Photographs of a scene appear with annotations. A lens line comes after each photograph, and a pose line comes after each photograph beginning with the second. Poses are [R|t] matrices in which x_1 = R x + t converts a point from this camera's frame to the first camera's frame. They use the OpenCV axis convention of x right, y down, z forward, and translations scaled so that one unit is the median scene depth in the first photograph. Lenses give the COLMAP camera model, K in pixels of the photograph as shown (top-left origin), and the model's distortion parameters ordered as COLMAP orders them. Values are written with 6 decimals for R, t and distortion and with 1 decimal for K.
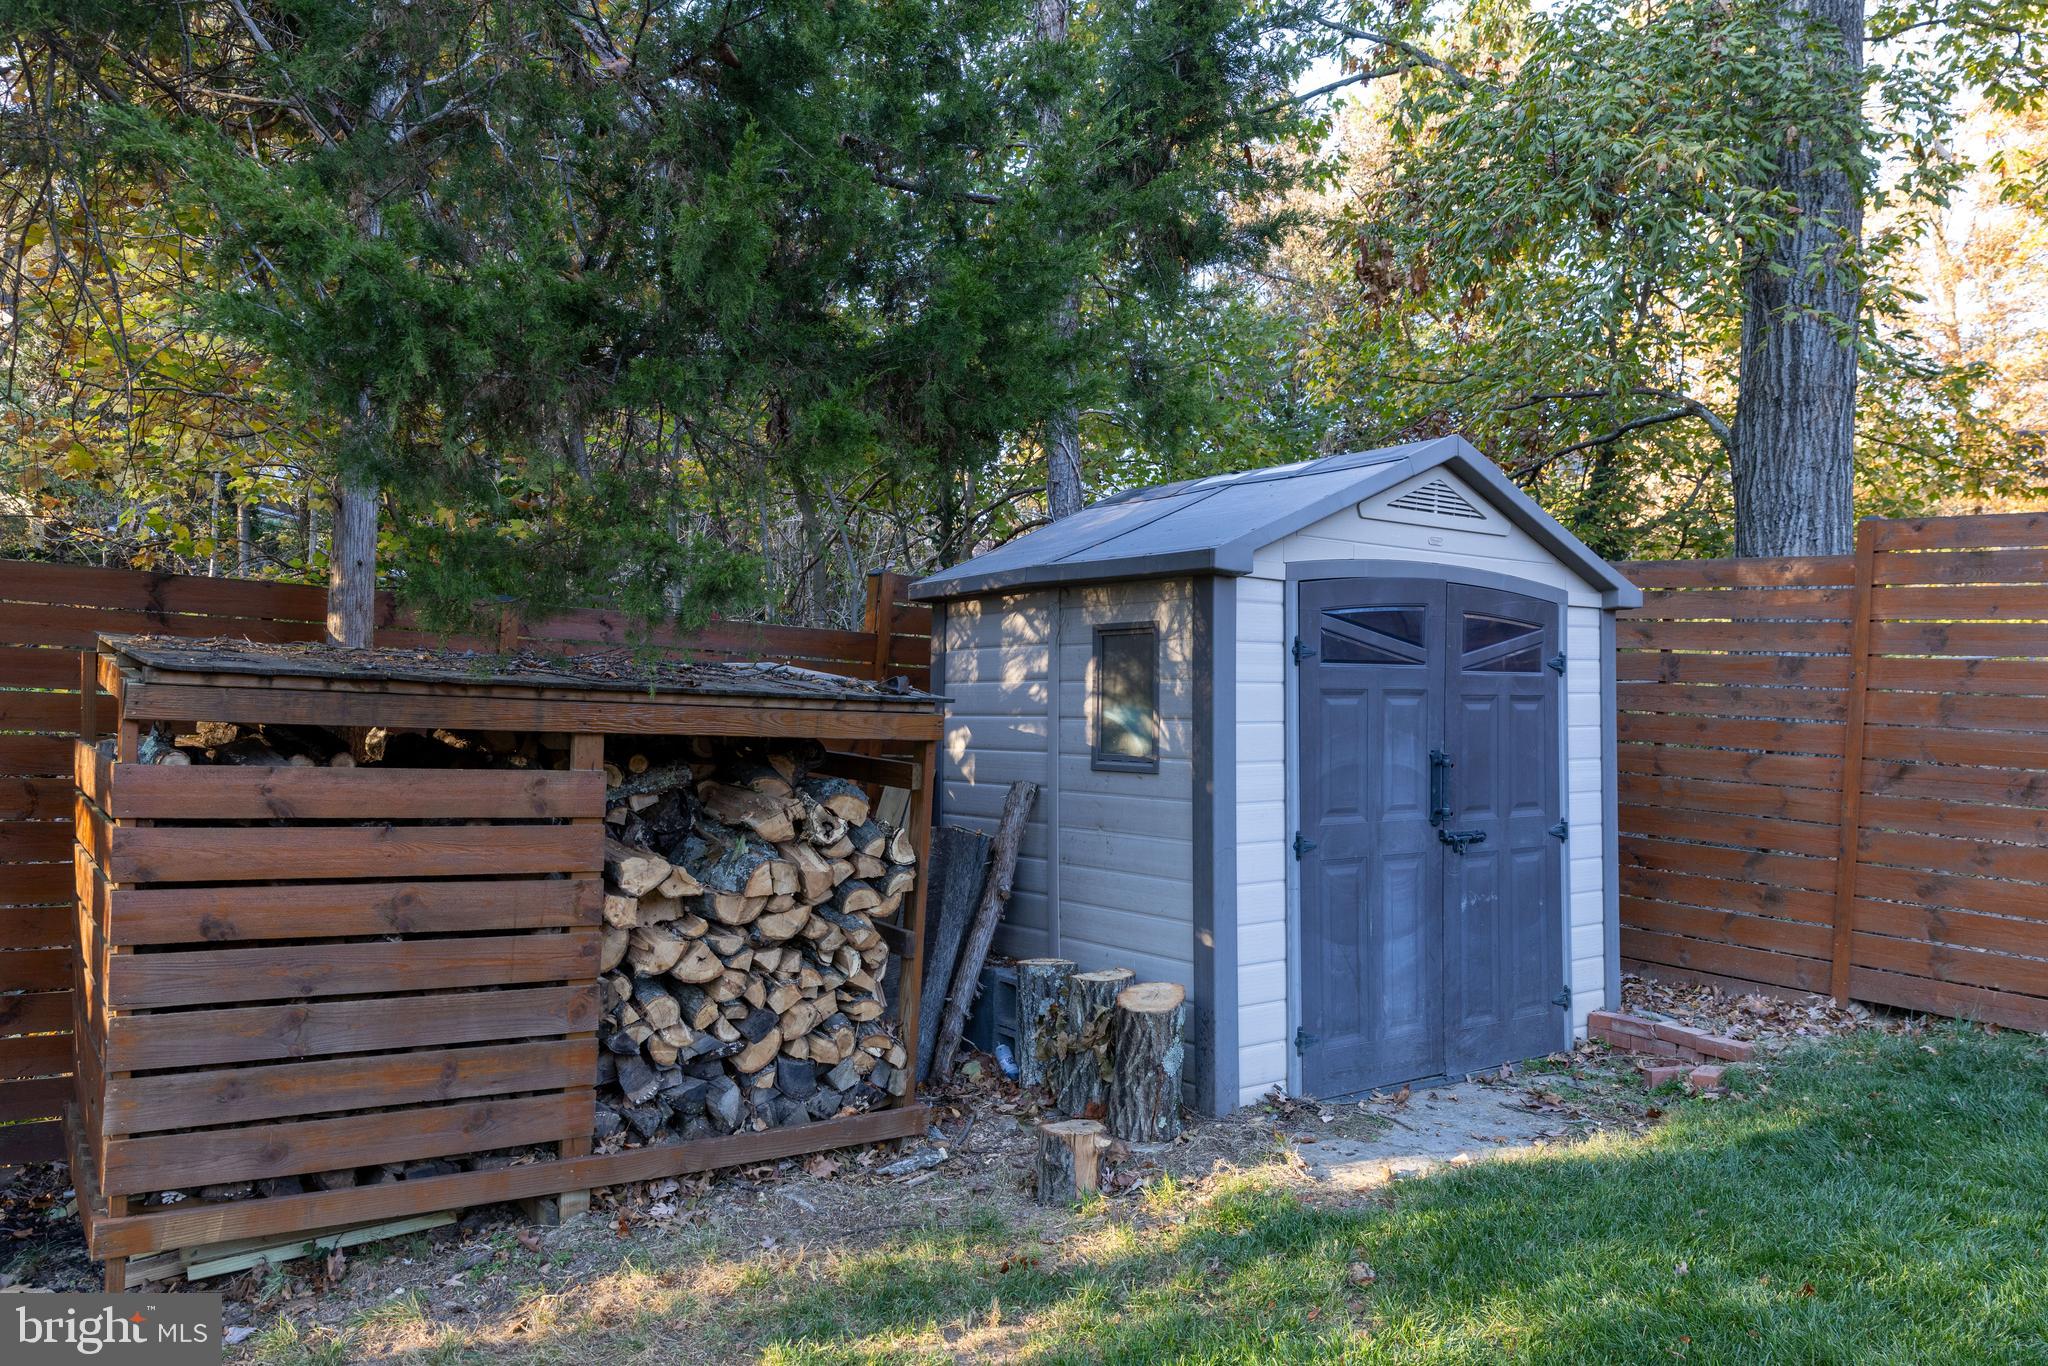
lens RADIAL K [[1473.6, 0, 1024.0], [0, 1473.6, 683.0], [0, 0, 1]] dist [0.002057, 0.000337]
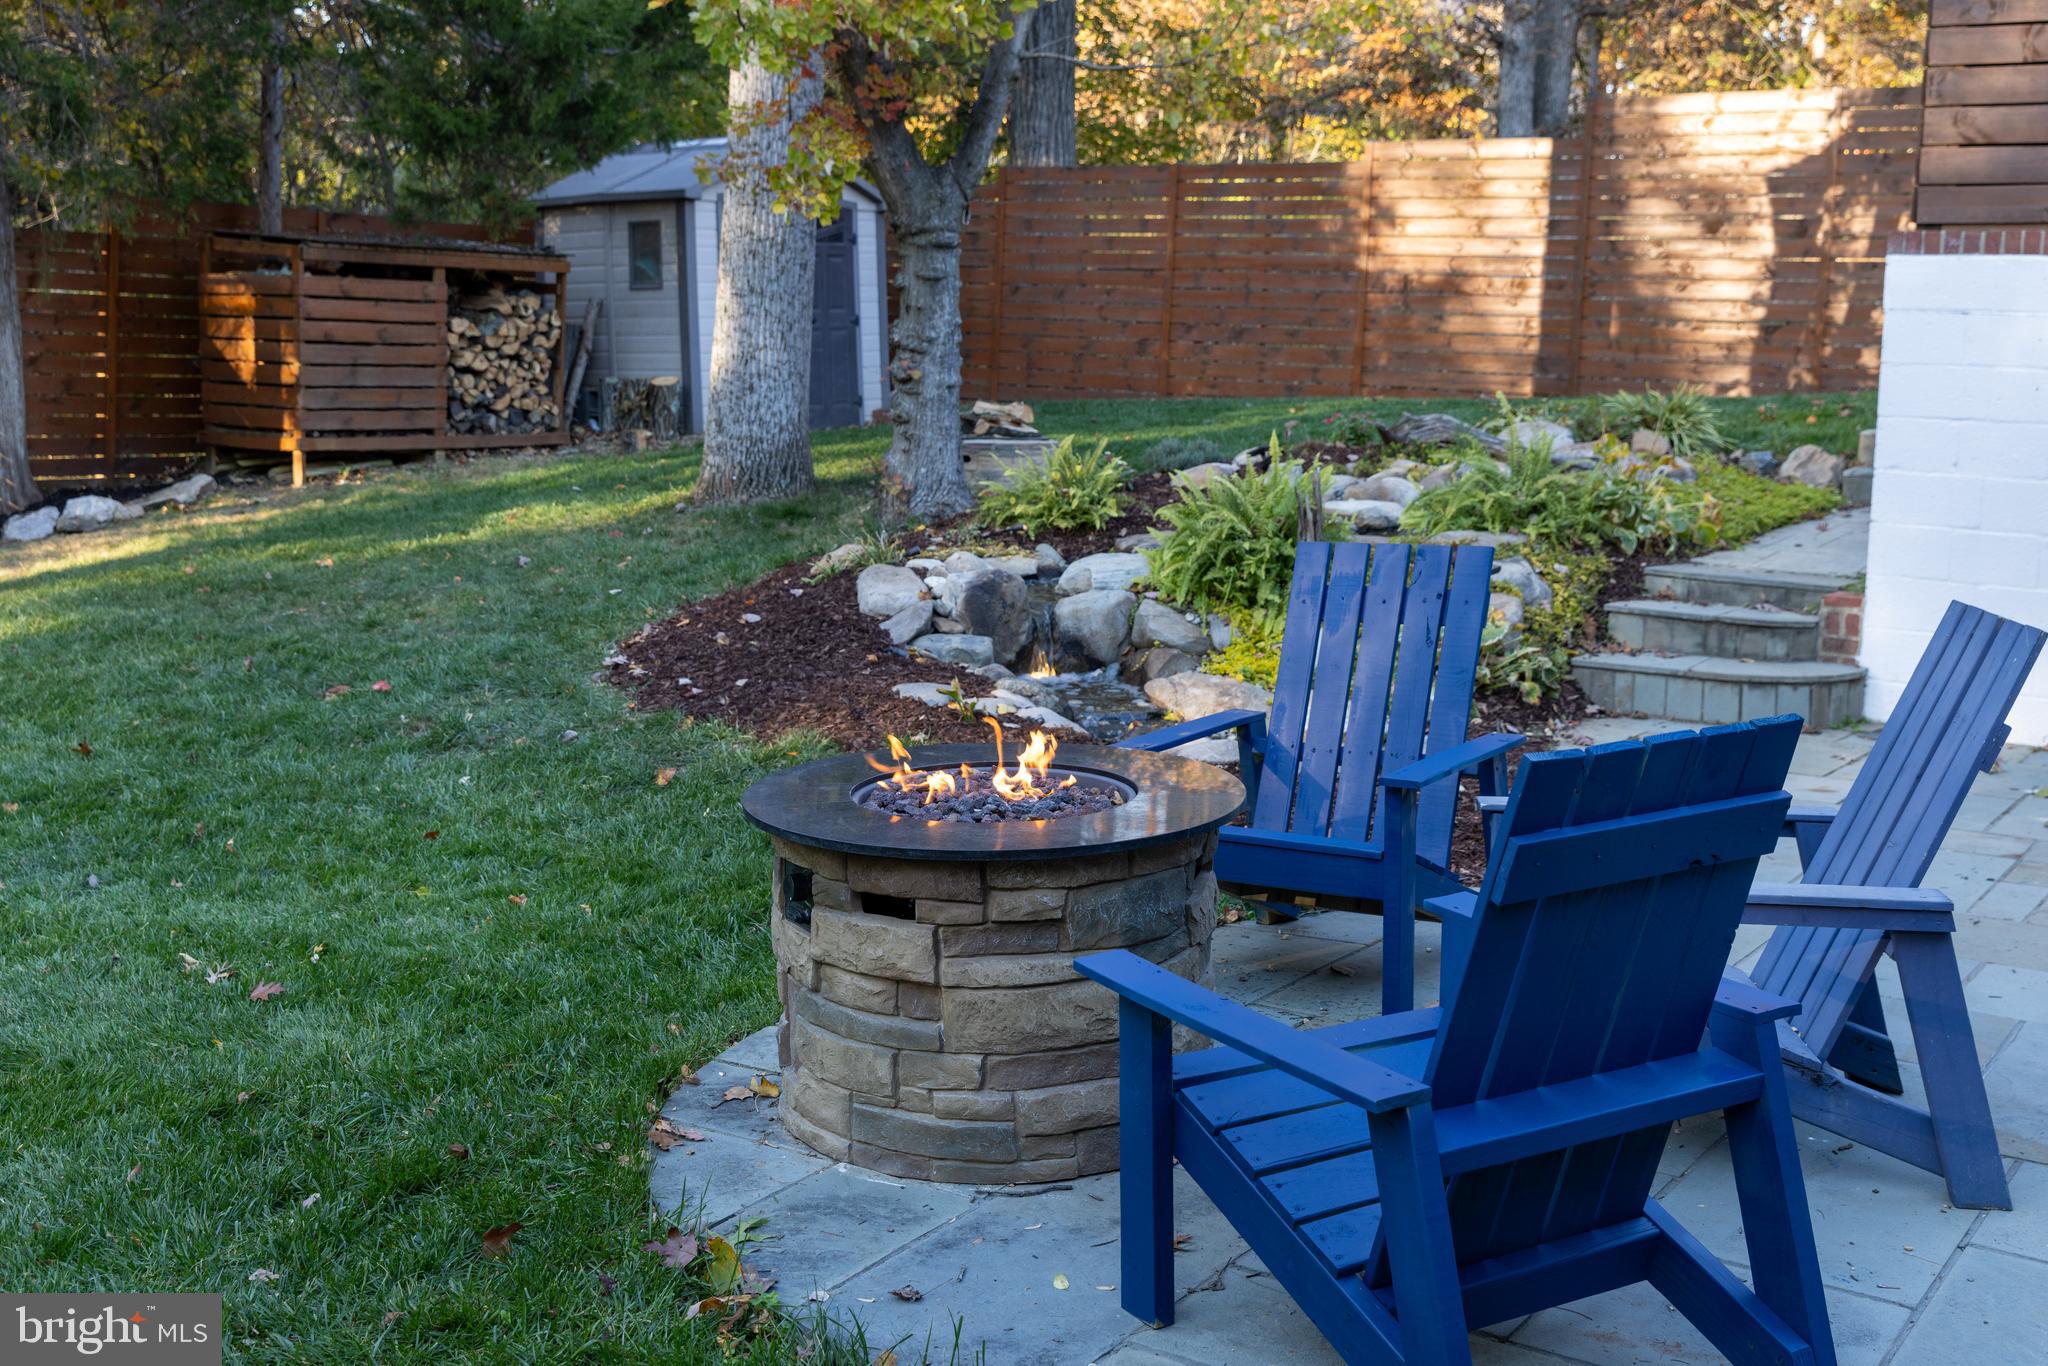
lens RADIAL K [[2214.7, 0, 1058.0], [0, 2214.7, 544.0], [0, 0, 1]] dist [0.042554, -0.018646]
pose [[0.955165, -0.047293, 0.292272, -0.377361], [0.012341, 0.992662, 0.120292, 0.052992], [-0.295816, -0.111292, 0.948740, -2.696551]]
